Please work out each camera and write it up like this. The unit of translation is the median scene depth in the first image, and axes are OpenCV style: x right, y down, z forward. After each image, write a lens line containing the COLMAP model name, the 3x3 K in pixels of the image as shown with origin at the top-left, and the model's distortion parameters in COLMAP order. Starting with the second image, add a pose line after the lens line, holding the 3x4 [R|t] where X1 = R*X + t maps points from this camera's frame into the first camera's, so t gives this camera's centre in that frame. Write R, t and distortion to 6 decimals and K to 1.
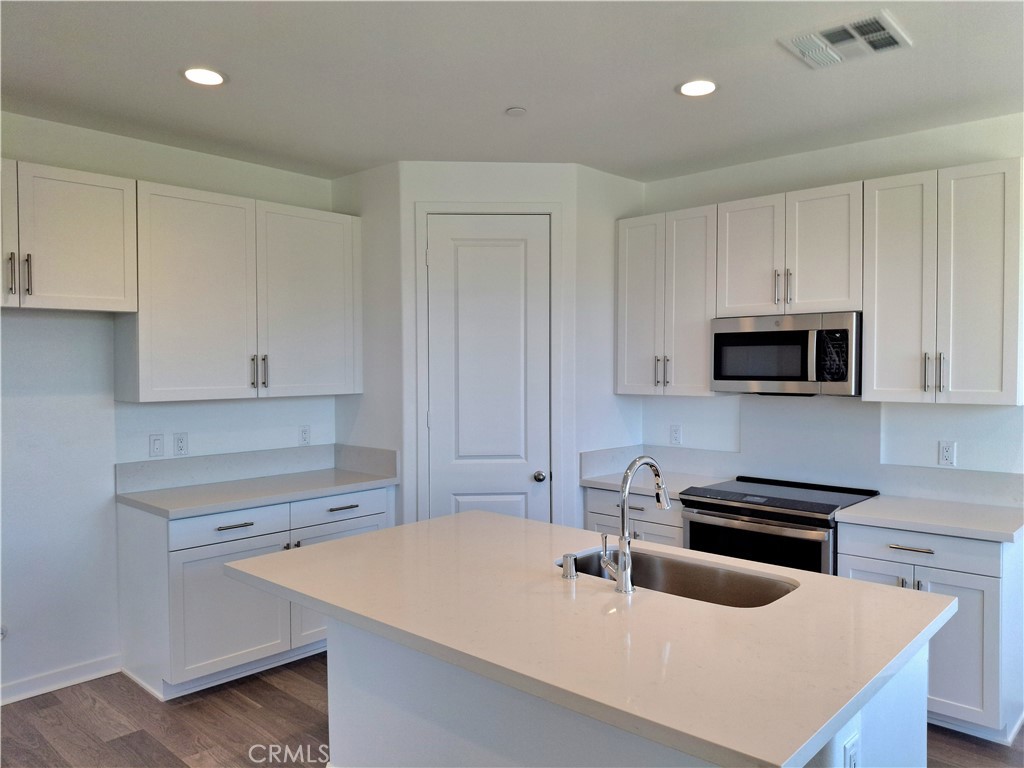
lens RADIAL K [[749.2, 0, 507.2], [0, 749.2, 377.1], [0, 0, 1]] dist [0.099395, -0.170756]
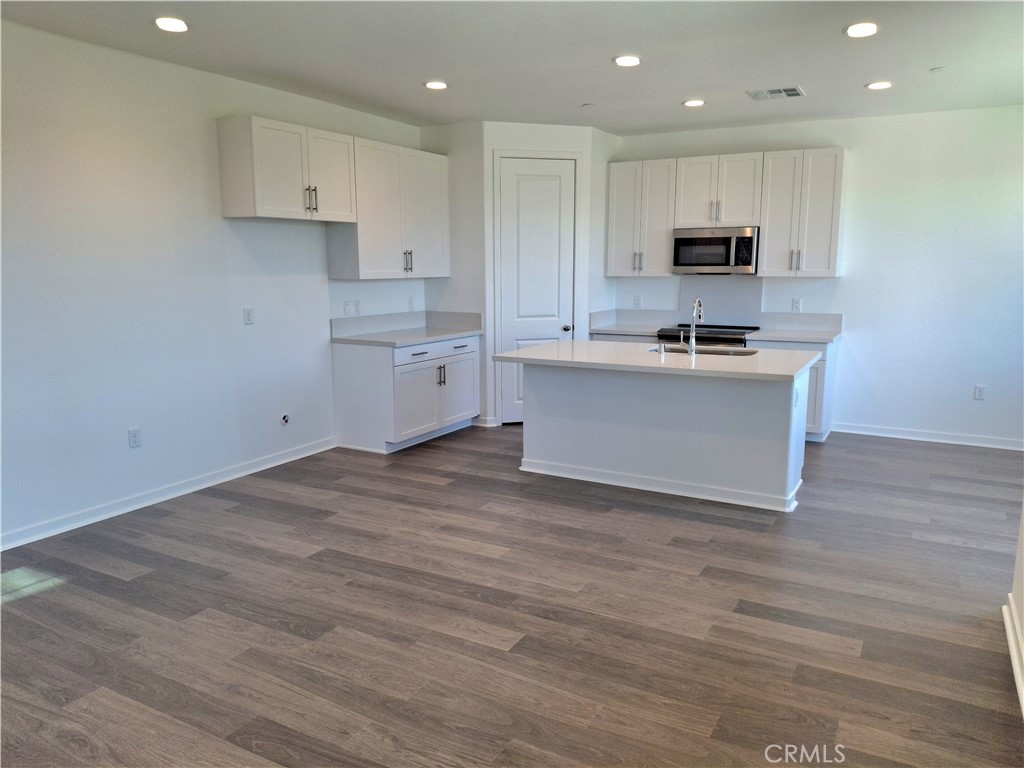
lens RADIAL K [[757.6, 0, 503.9], [0, 757.6, 384.4], [0, 0, 1]] dist [0.113201, -0.211225]
pose [[0.972175, -0.035742, 0.231514, -0.516643], [0.002840, 0.990017, 0.140916, 0.024456], [-0.234239, -0.136338, 0.962572, -0.615754]]
